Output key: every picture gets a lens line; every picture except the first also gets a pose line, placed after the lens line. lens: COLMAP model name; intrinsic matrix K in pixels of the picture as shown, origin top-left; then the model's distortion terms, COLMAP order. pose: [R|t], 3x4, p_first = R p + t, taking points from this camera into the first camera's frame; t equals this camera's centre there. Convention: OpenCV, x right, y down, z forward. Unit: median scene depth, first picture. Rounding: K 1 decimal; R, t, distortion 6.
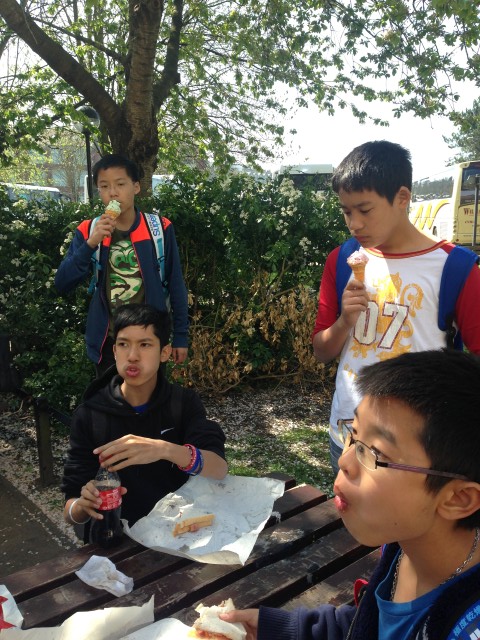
lens RADIAL K [[556.0, 0, 240.0], [0, 556.0, 320.0], [0, 0, 1]] dist [0.112074, -0.201432]
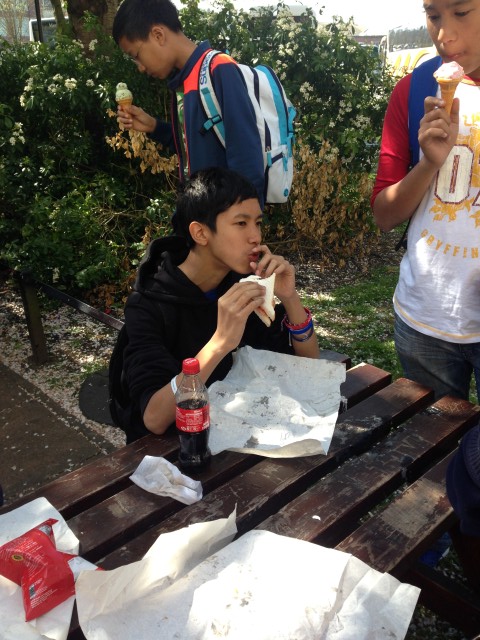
lens RADIAL K [[556.0, 0, 240.0], [0, 556.0, 320.0], [0, 0, 1]] dist [0.112074, -0.201432]
pose [[0.997958, -0.026435, 0.058145, -0.070980], [0.012226, 0.972561, 0.232327, 0.011123], [-0.062692, -0.231141, 0.970898, 0.096893]]
